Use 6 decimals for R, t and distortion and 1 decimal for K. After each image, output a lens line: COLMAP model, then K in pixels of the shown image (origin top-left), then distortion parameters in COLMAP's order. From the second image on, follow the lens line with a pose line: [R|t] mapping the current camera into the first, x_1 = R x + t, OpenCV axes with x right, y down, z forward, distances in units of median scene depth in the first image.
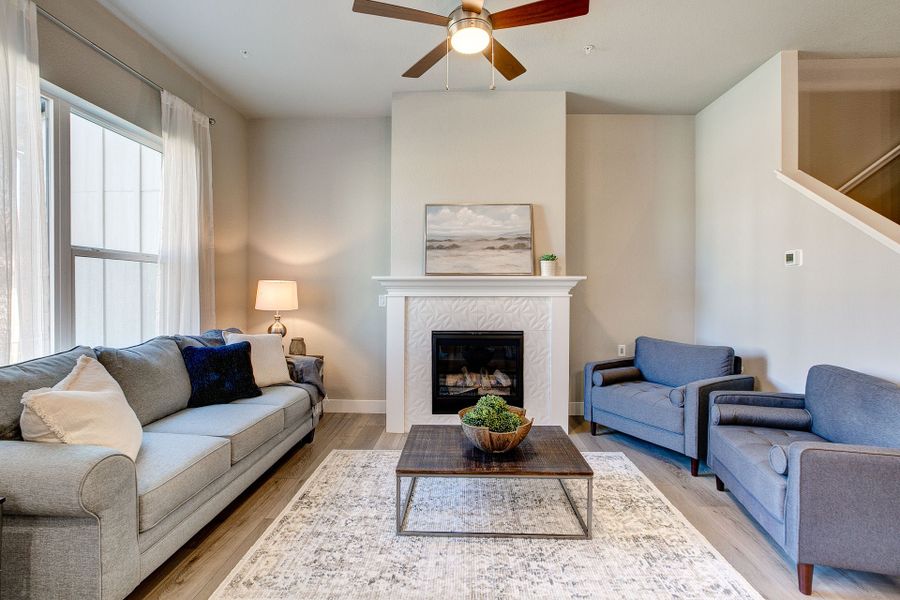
lens RADIAL K [[415.5, 0, 447.7], [0, 415.5, 290.8], [0, 0, 1]] dist [-0.030292, 0.017540]
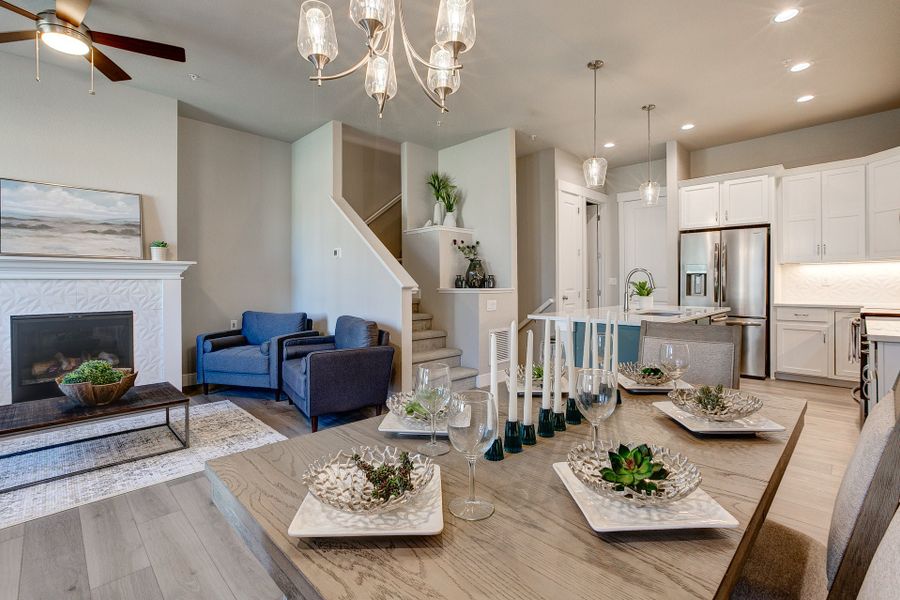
lens RADIAL K [[415.6, 0, 446.1], [0, 415.6, 285.9], [0, 0, 1]] dist [-0.026329, 0.011773]
pose [[0.689983, -0.009800, 0.723759, -0.029004], [0.007112, 0.999952, 0.006759, 0.030978], [-0.723791, 0.000484, 0.690019, -0.336127]]
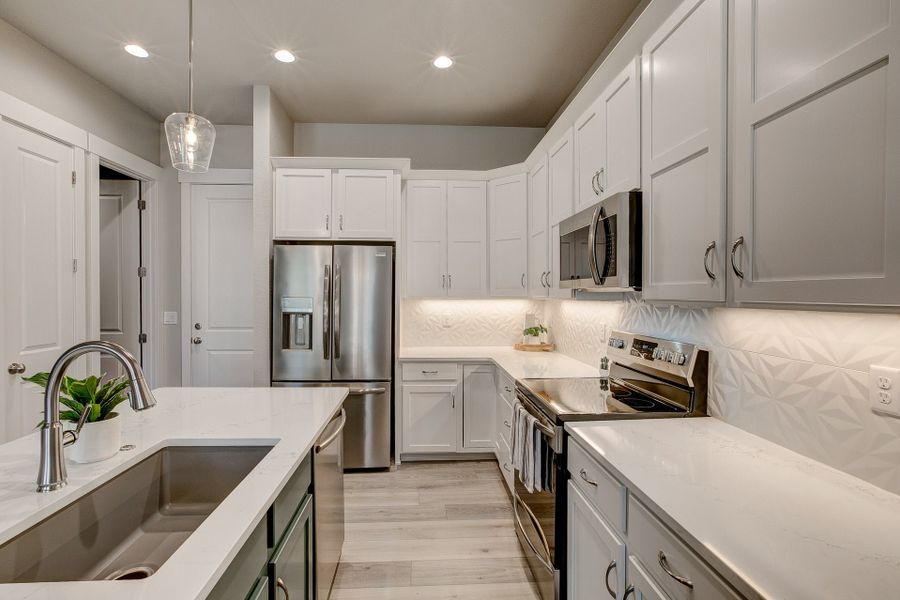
lens RADIAL K [[415.5, 0, 449.0], [0, 415.5, 301.8], [0, 0, 1]] dist [-0.030292, 0.017540]
pose [[-0.089605, -0.017836, 0.995818, 0.703682], [-0.000639, 0.999840, 0.017850, -0.034901], [-0.995977, 0.000963, -0.089602, -0.218084]]
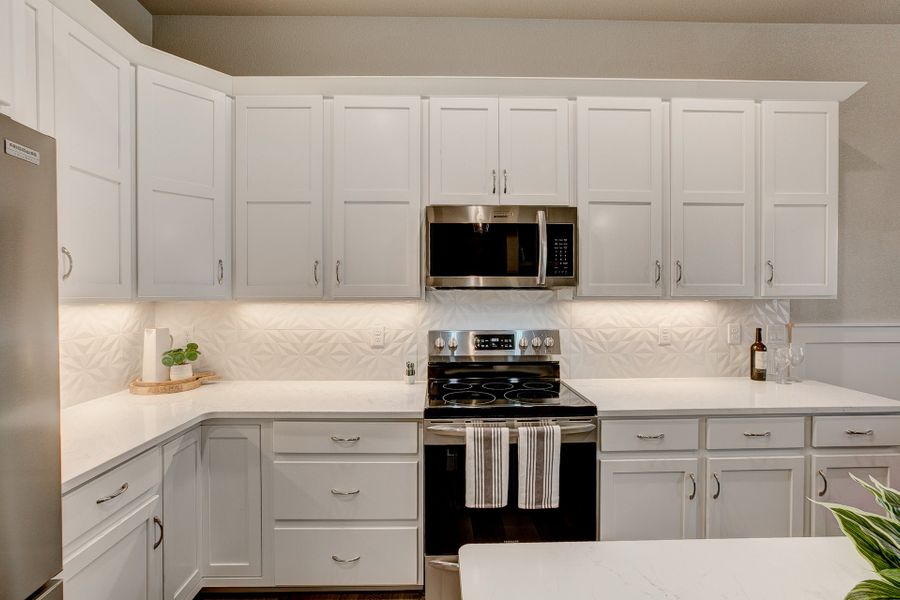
lens RADIAL K [[436.1, 0, 449.7], [0, 436.1, 297.8], [0, 0, 1]] dist [-0.021904, 0.008647]
pose [[-0.998498, 0.002518, -0.054738, 1.327922], [0.001824, 0.999917, 0.012719, -0.035104], [0.054766, 0.012600, -0.998420, 0.111223]]
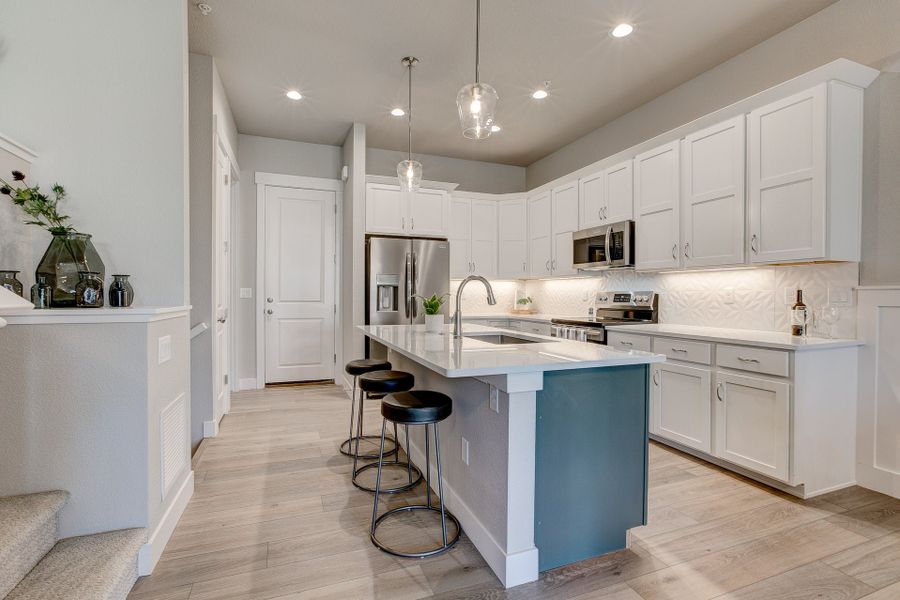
lens RADIAL K [[415.5, 0, 439.0], [0, 415.5, 298.1], [0, 0, 1]] dist [-0.030292, 0.017540]
pose [[-0.361358, -0.008358, 0.932390, 0.384027], [-0.003015, 0.999965, 0.007795, 0.031290], [-0.932422, 0.000006, -0.361371, 0.318977]]
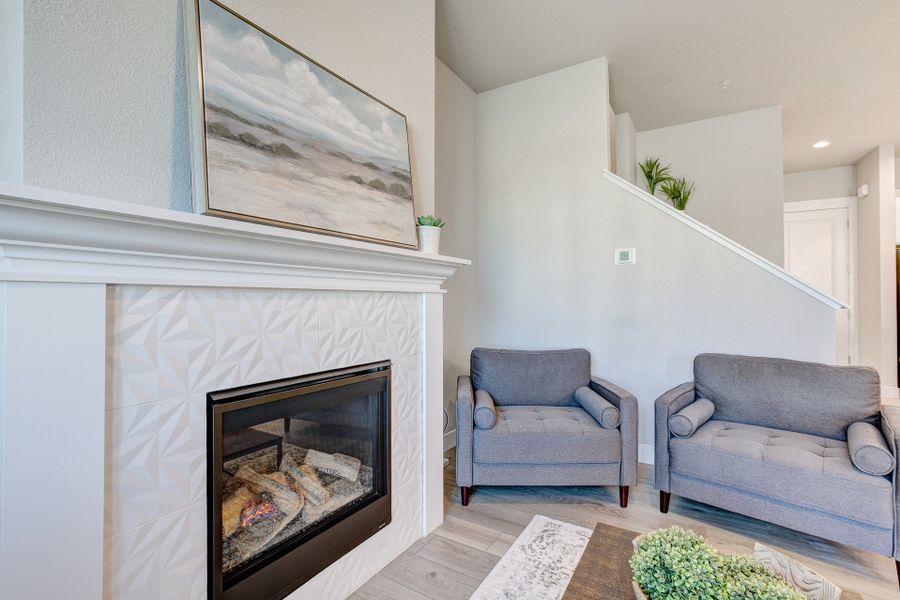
lens RADIAL K [[415.6, 0, 456.2], [0, 415.6, 296.7], [0, 0, 1]] dist [-0.026329, 0.011773]
pose [[0.481062, 0.005393, 0.876670, -0.230040], [-0.002453, 0.999985, -0.004806, 0.023273], [-0.876683, 0.000162, 0.481068, 0.694509]]
